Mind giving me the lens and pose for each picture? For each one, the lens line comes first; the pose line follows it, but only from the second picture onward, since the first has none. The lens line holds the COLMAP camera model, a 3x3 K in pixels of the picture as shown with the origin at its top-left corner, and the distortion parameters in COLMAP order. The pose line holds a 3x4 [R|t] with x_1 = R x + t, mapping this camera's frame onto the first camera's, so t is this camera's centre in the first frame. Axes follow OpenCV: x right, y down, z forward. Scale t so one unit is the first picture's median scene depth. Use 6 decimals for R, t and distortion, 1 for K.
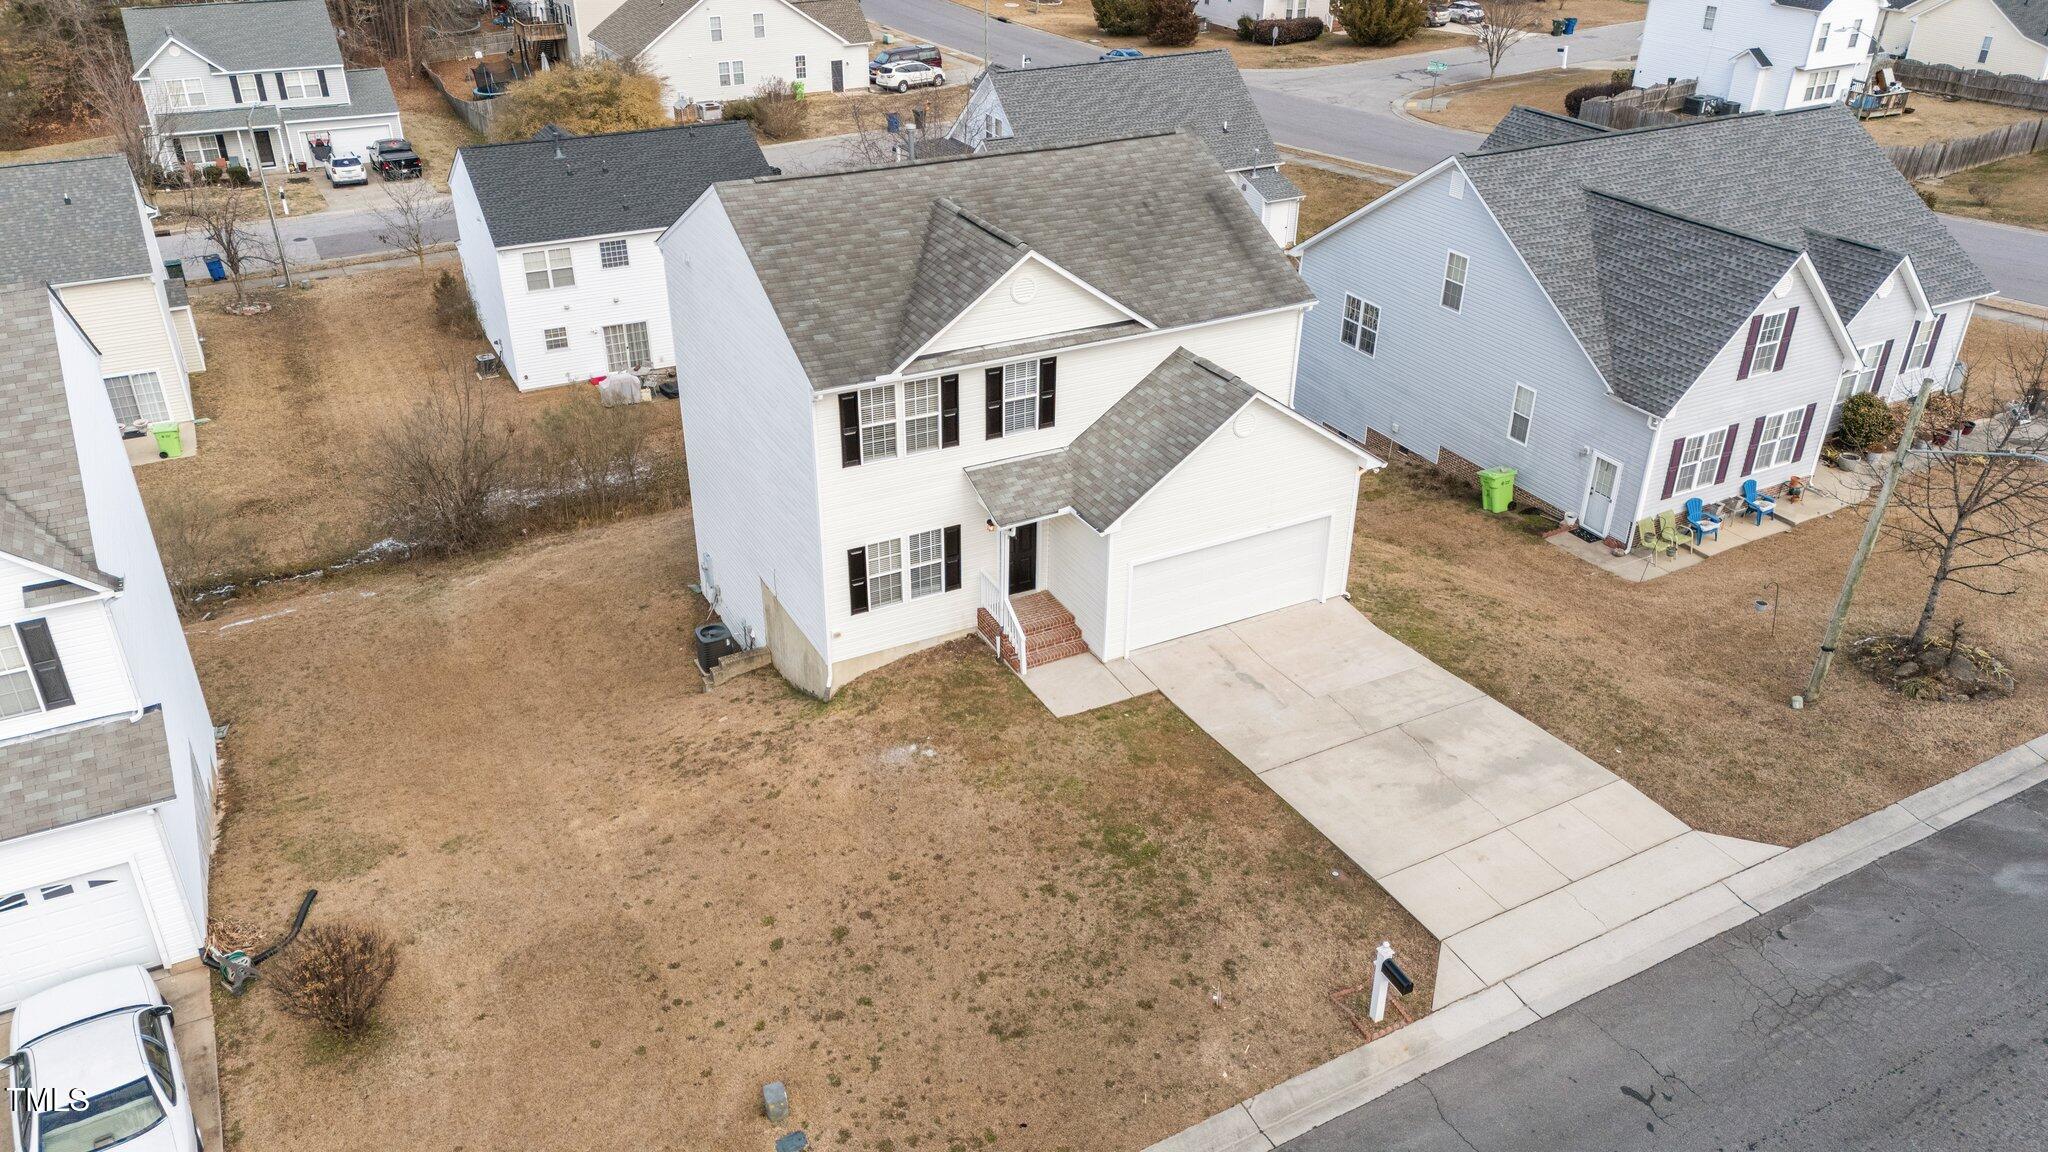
lens RADIAL K [[1492.5, 0, 1024.3], [0, 1492.5, 584.0], [0, 0, 1]] dist [0.082595, -0.090891]
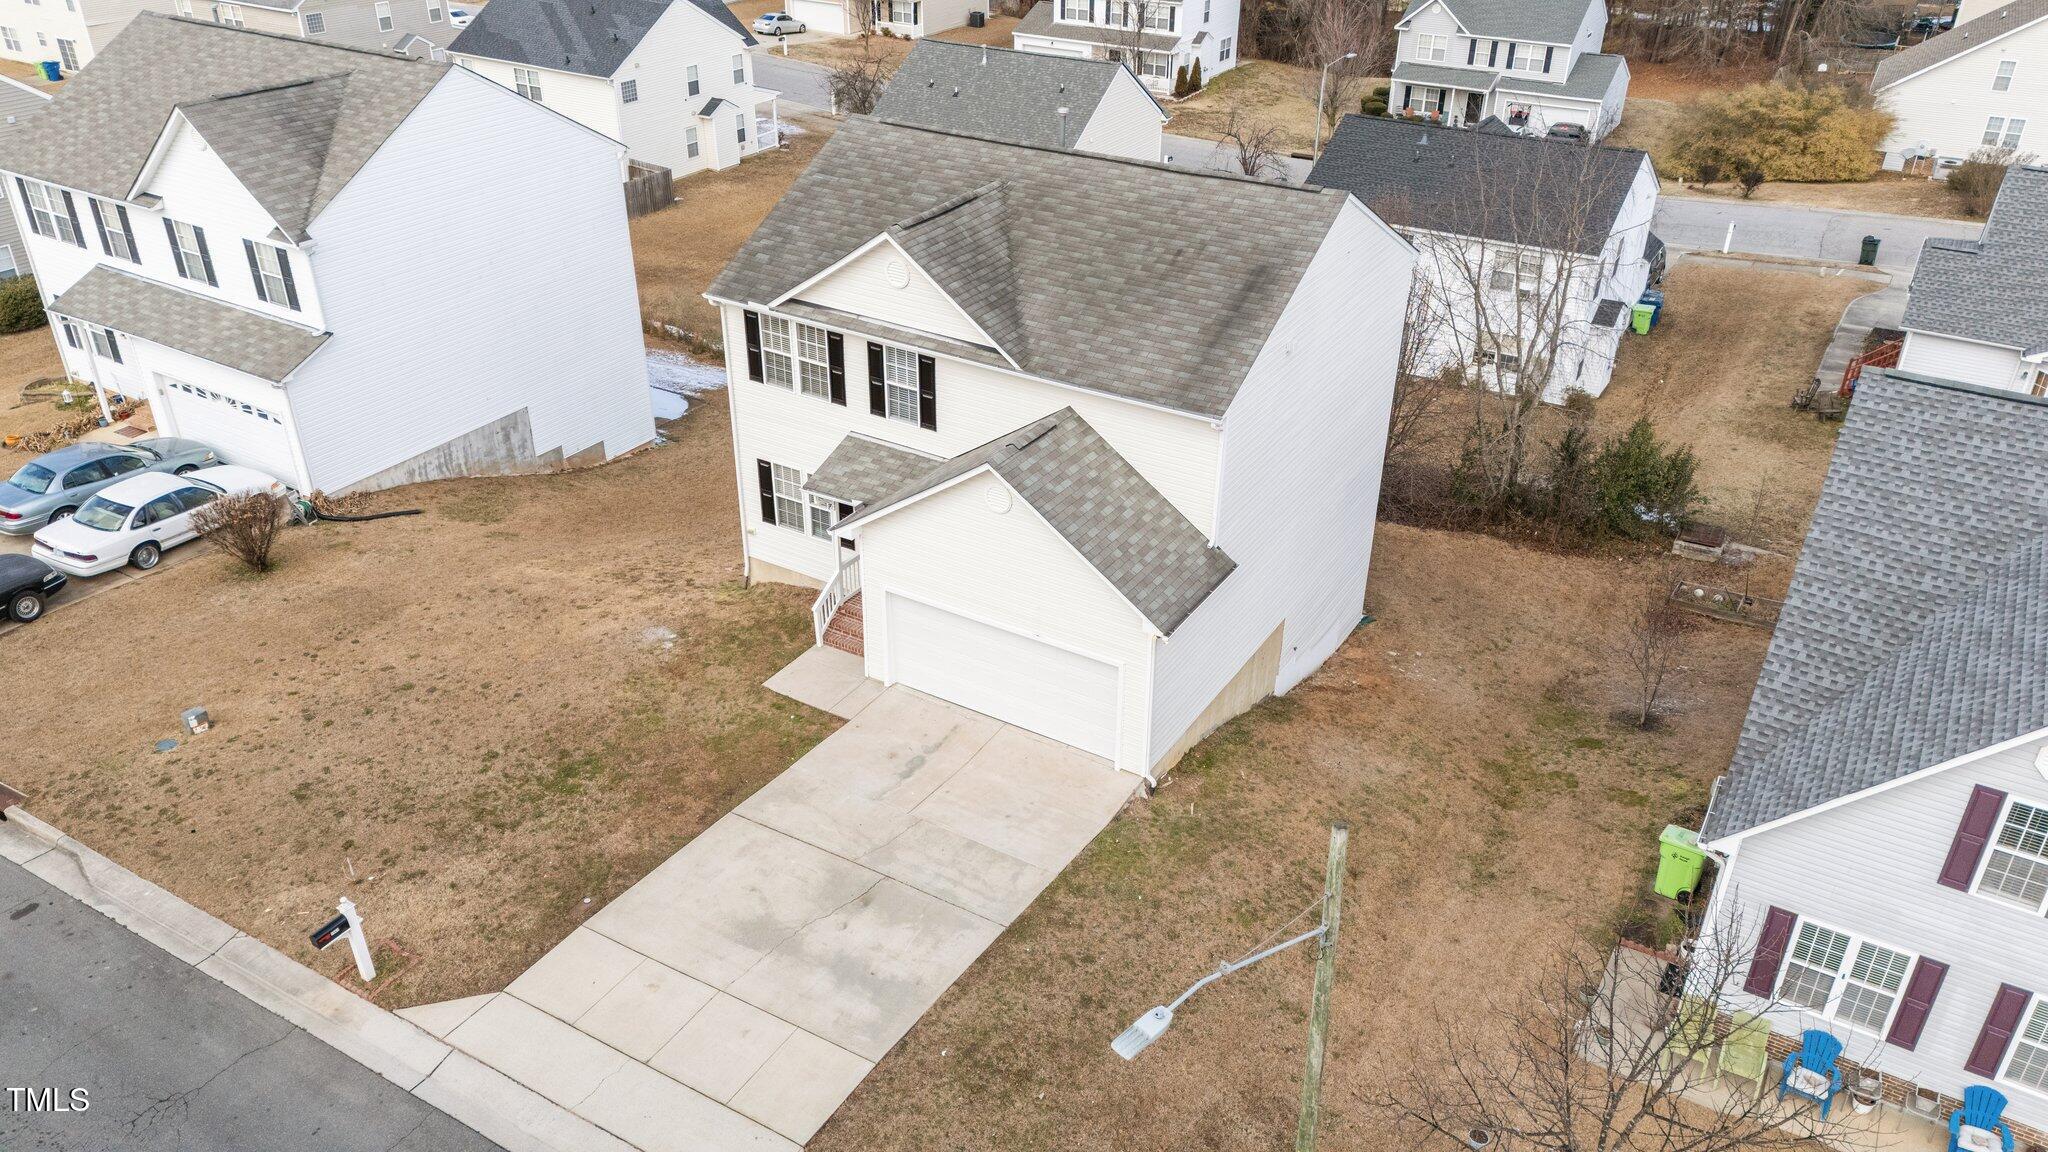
lens RADIAL K [[1492.5, 0, 1024.3], [0, 1492.5, 584.0], [0, 0, 1]] dist [0.082595, -0.090891]
pose [[0.510338, 0.426815, -0.746582, 0.802757], [-0.424733, 0.879969, 0.212738, -0.247889], [0.747768, 0.208530, 0.630363, 0.472247]]
